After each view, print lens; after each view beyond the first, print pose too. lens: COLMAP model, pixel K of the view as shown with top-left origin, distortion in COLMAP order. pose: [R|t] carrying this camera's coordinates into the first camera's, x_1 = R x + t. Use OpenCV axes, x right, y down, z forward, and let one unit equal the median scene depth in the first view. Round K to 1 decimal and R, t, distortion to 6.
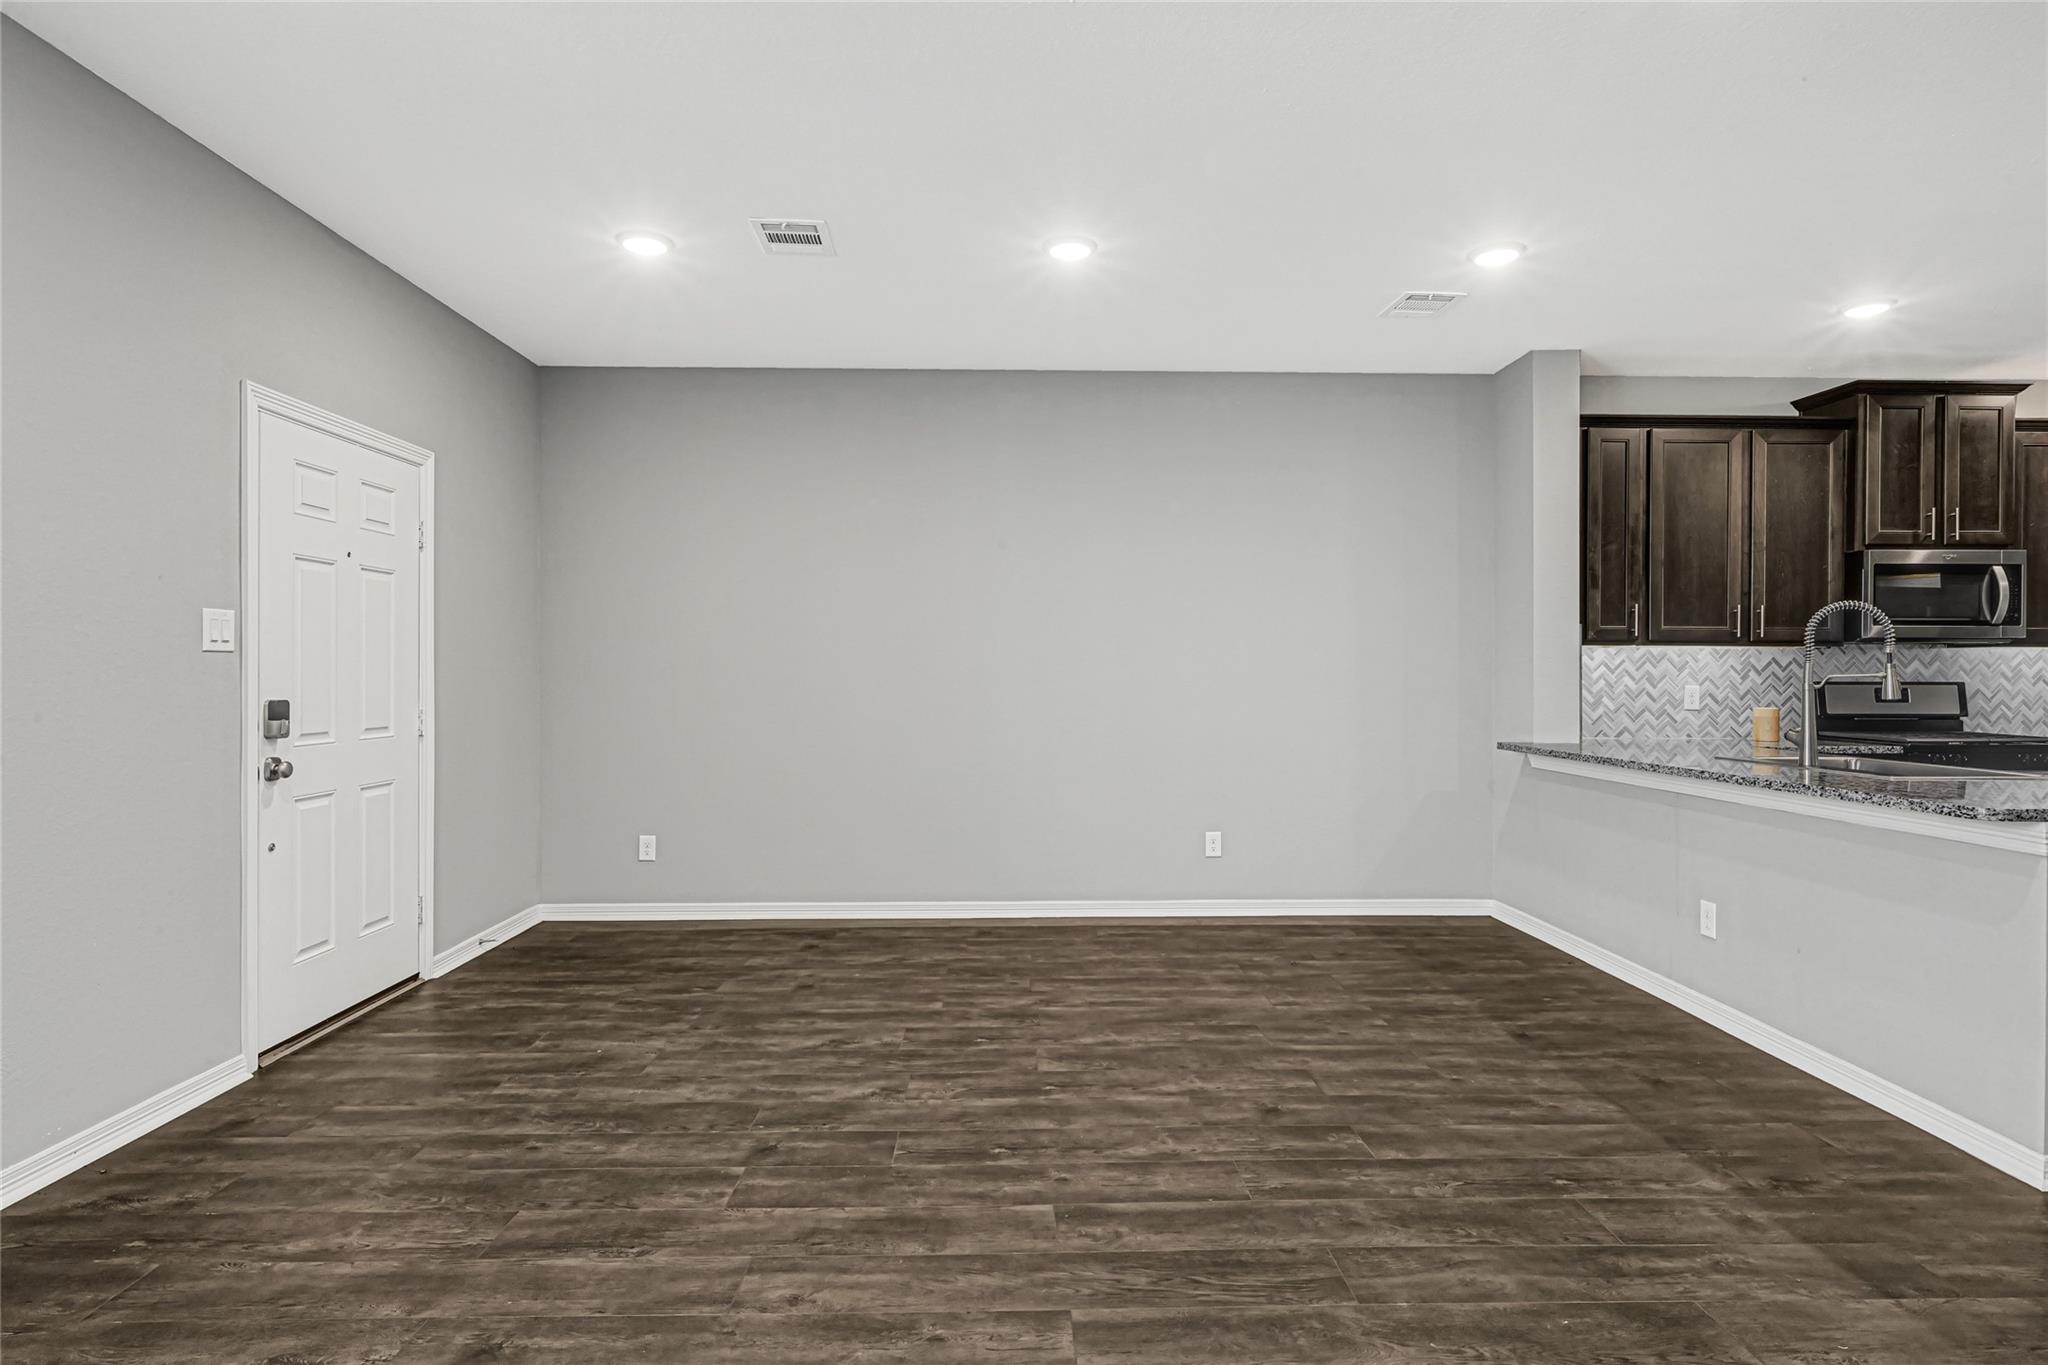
lens RADIAL K [[1065.1, 0, 1027.9], [0, 1065.1, 679.3], [0, 0, 1]] dist [0.000703, -0.000438]
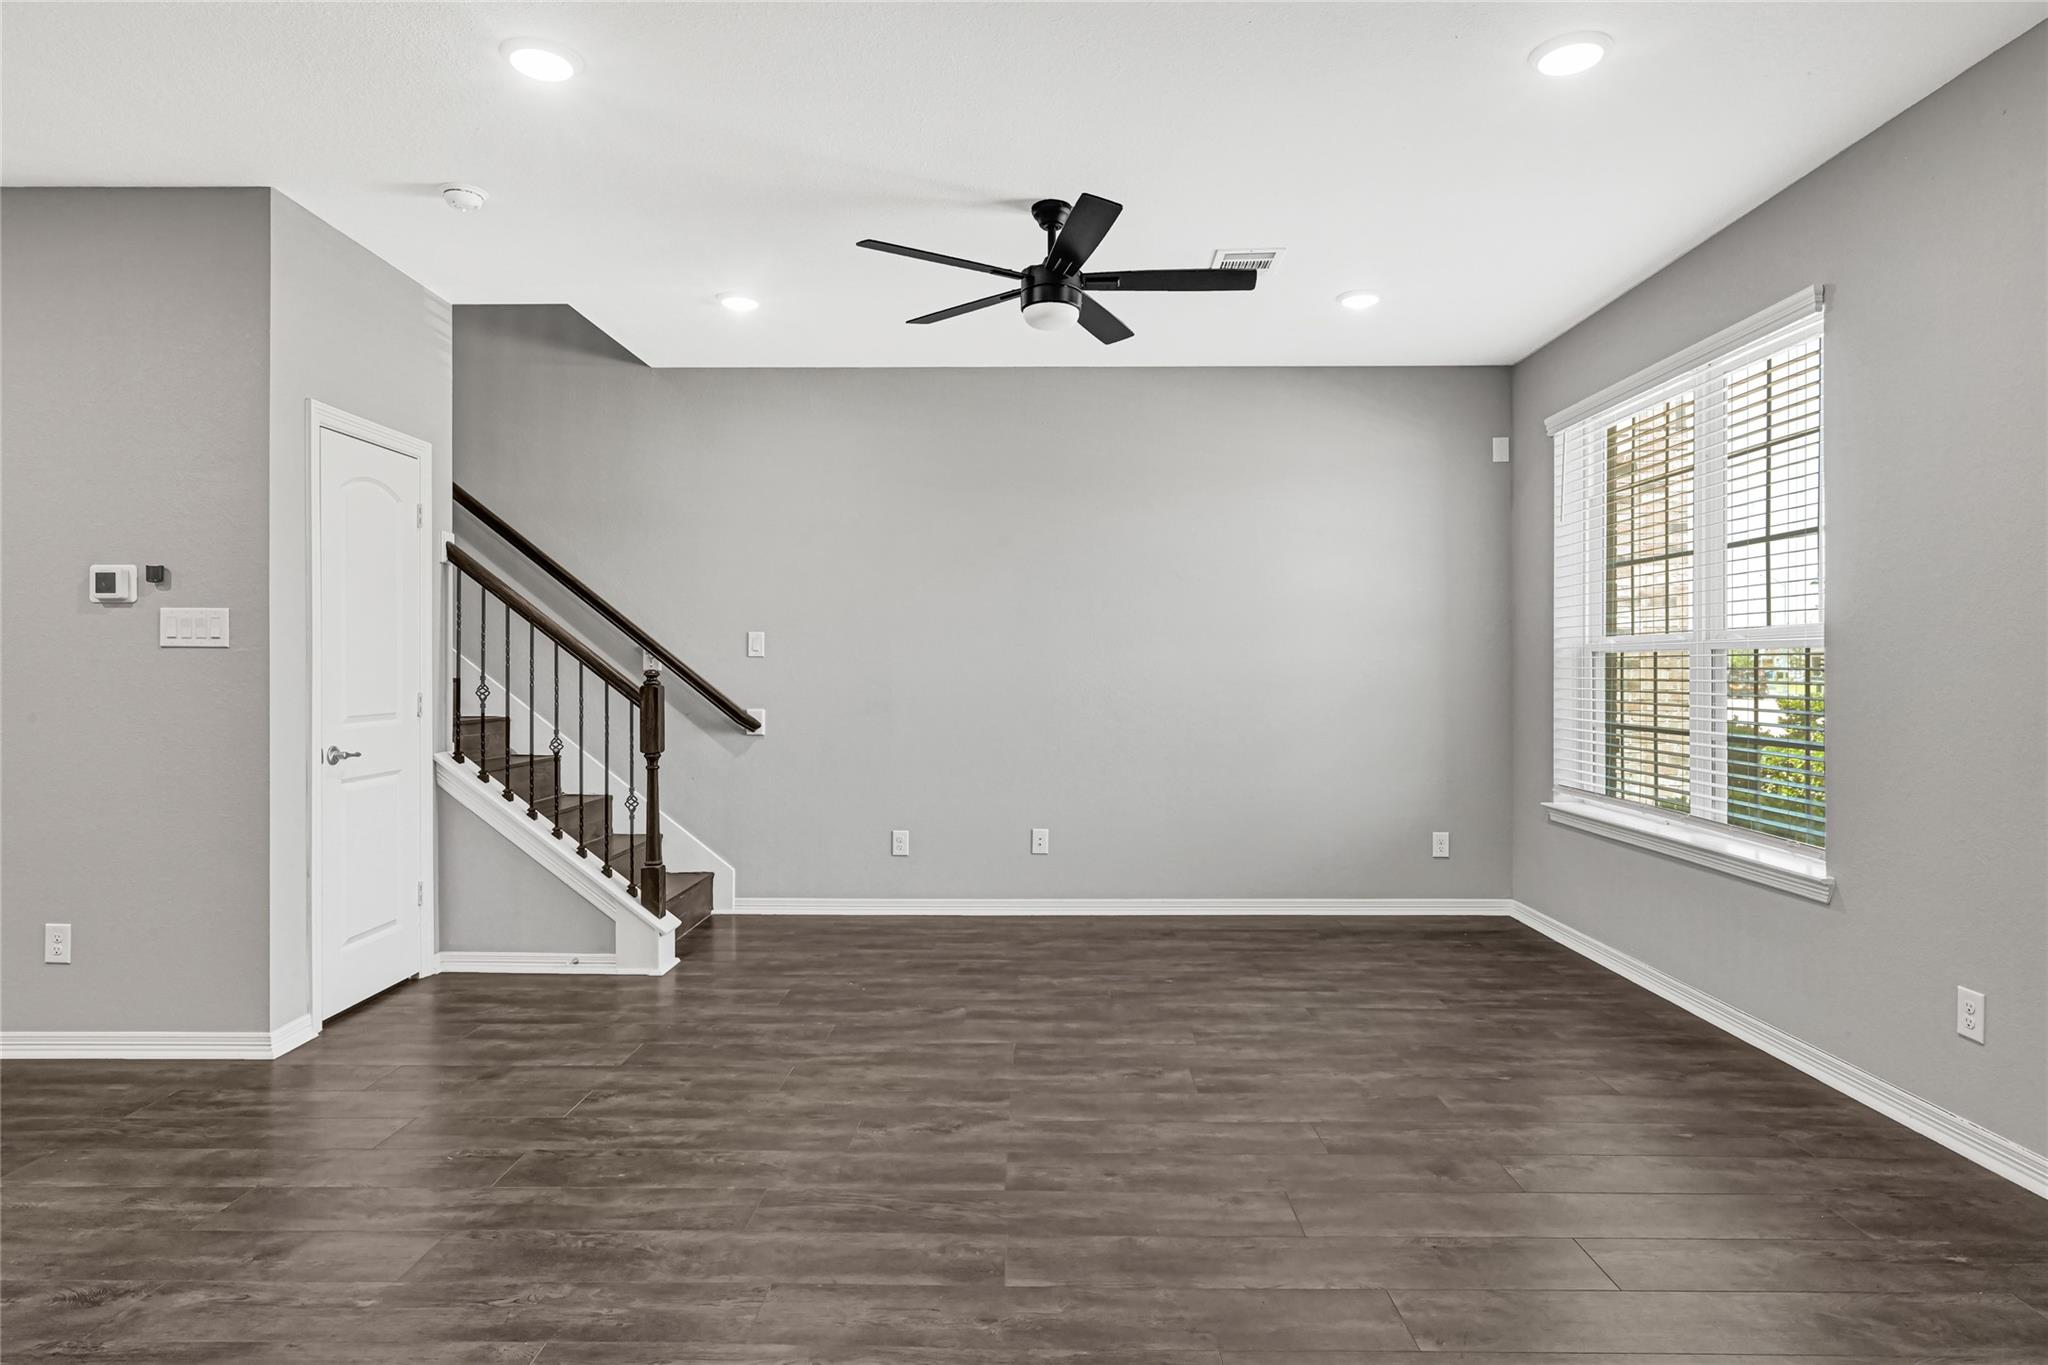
lens RADIAL K [[1139.8, 0, 1028.5], [0, 1139.8, 675.5], [0, 0, 1]] dist [-0.001145, 0.001003]
pose [[-0.999248, -0.000329, 0.038773, -0.021510], [0.000050, 0.999952, 0.009780, -0.006484], [-0.038774, 0.009774, -0.999200, 1.311906]]
